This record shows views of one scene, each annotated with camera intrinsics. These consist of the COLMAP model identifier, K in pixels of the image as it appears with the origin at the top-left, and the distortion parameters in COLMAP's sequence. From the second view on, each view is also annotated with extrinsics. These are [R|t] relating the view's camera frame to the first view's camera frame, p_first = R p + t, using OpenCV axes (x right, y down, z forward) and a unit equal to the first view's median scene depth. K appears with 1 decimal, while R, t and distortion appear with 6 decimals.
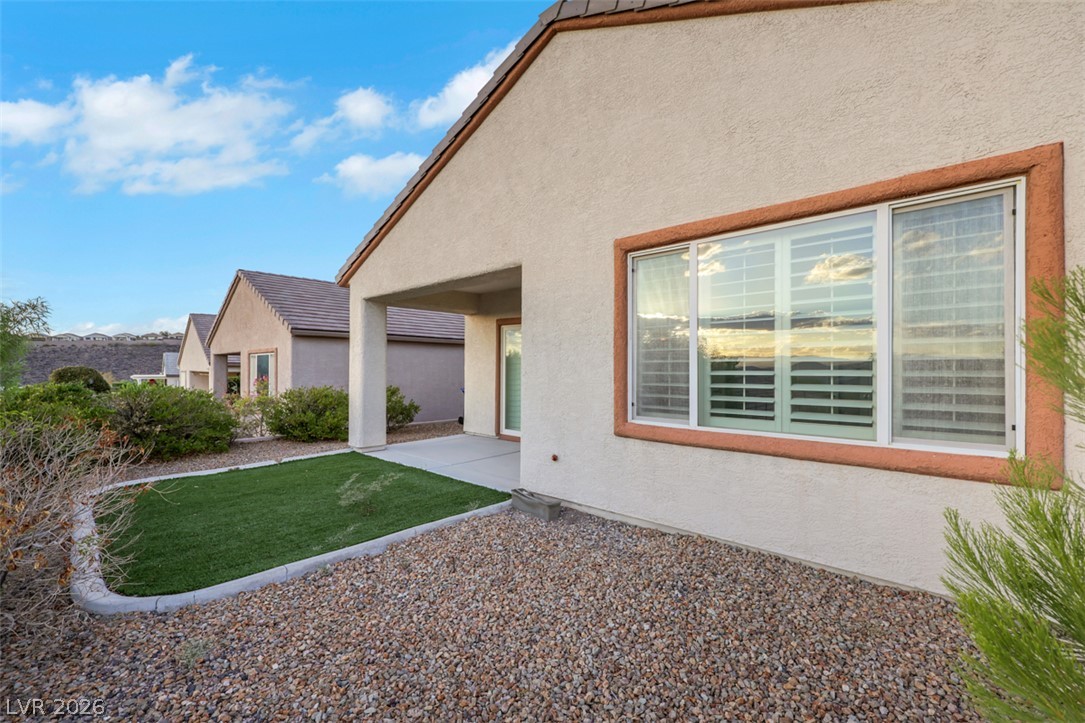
lens RADIAL K [[445.1, 0, 541.5], [0, 445.1, 360.6], [0, 0, 1]] dist [0.001916, 0.000254]
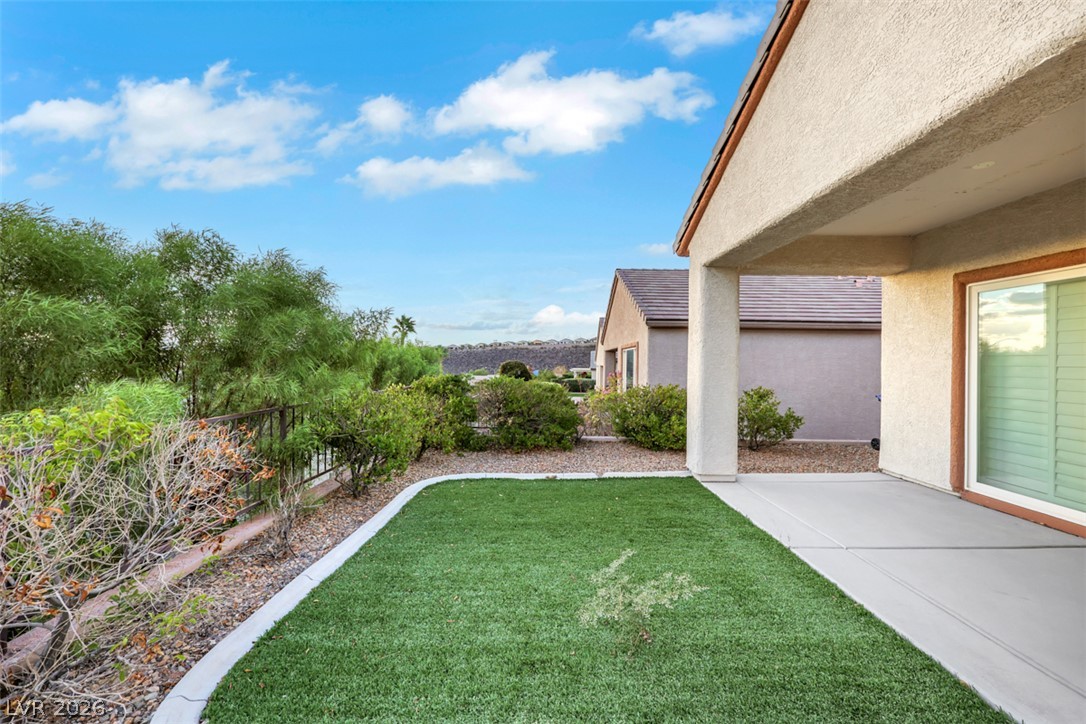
lens RADIAL K [[445.5, 0, 542.0], [0, 445.5, 361.1], [0, 0, 1]] dist [0.001916, 0.000254]
pose [[0.675508, 0.001016, -0.737352, -0.039544], [0.005759, 0.999961, 0.006654, 0.006795], [0.737330, -0.008741, 0.675476, 0.266396]]
